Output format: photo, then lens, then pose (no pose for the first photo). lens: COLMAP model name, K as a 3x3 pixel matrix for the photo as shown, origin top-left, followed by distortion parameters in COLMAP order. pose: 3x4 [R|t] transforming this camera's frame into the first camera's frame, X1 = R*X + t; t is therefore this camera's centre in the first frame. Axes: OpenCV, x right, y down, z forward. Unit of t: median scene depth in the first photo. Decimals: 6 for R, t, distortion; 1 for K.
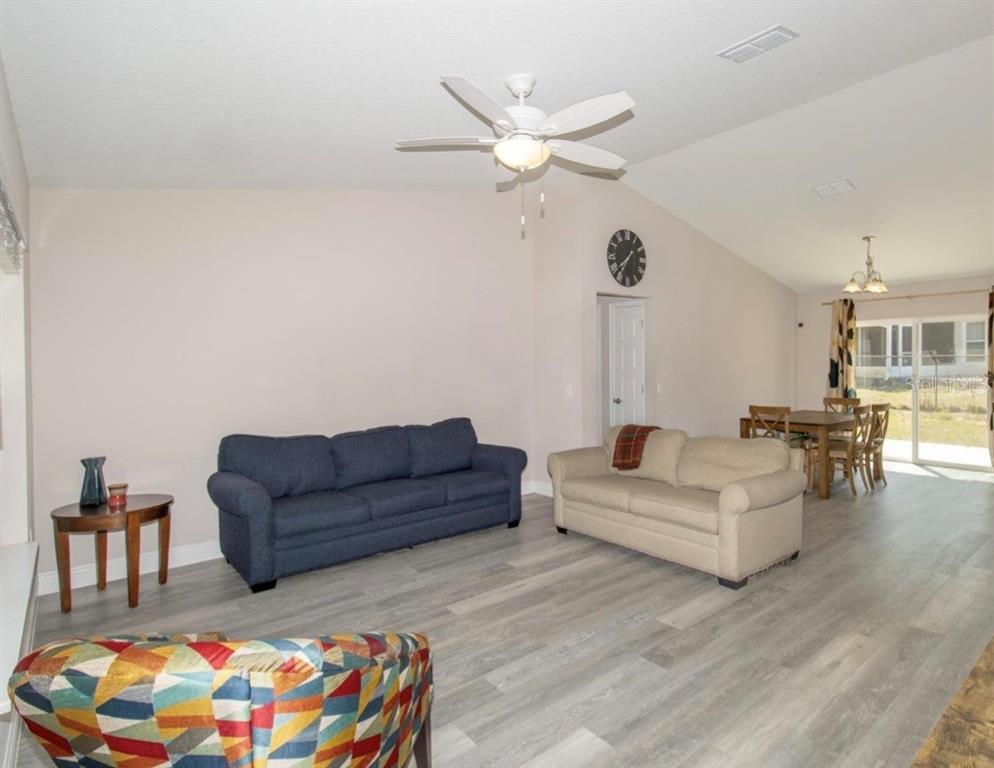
lens RADIAL K [[551.2, 0, 592.1], [0, 551.2, 370.2], [0, 0, 1]] dist [-0.002296, -0.000330]
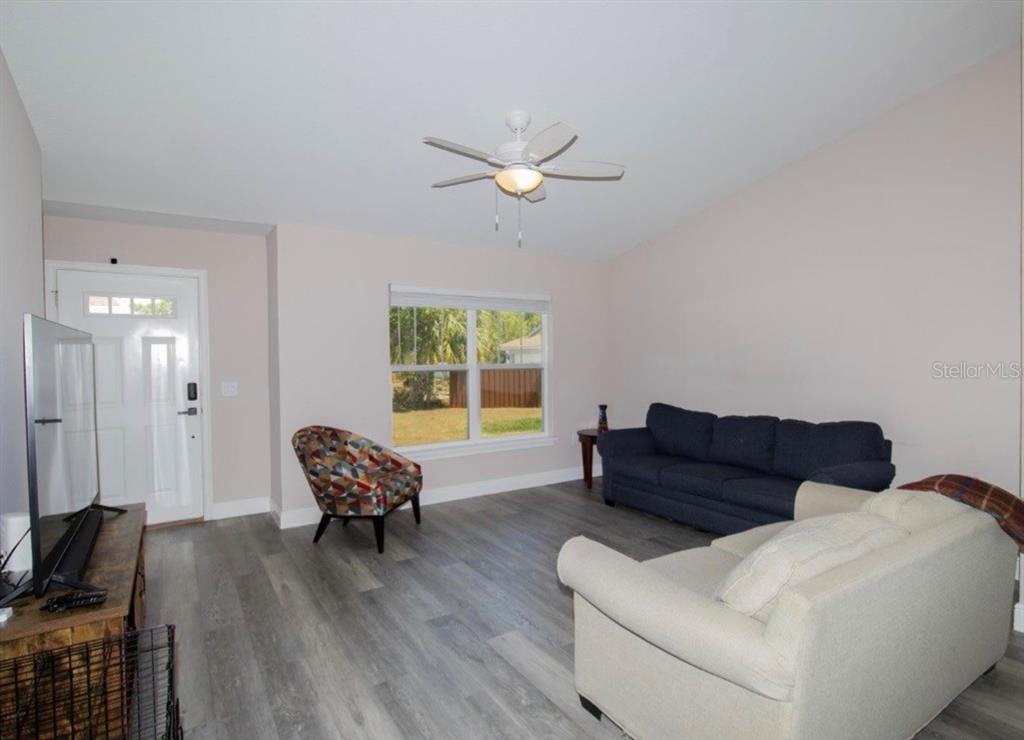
lens RADIAL K [[543.1, 0, 512.0], [0, 543.1, 370.0], [0, 0, 1]] dist [-0.000512, -0.000382]
pose [[-0.204188, 0.034302, -0.978331, 0.738121], [0.005434, 0.999410, 0.033907, -0.015157], [0.978917, 0.001607, -0.204254, 0.869453]]
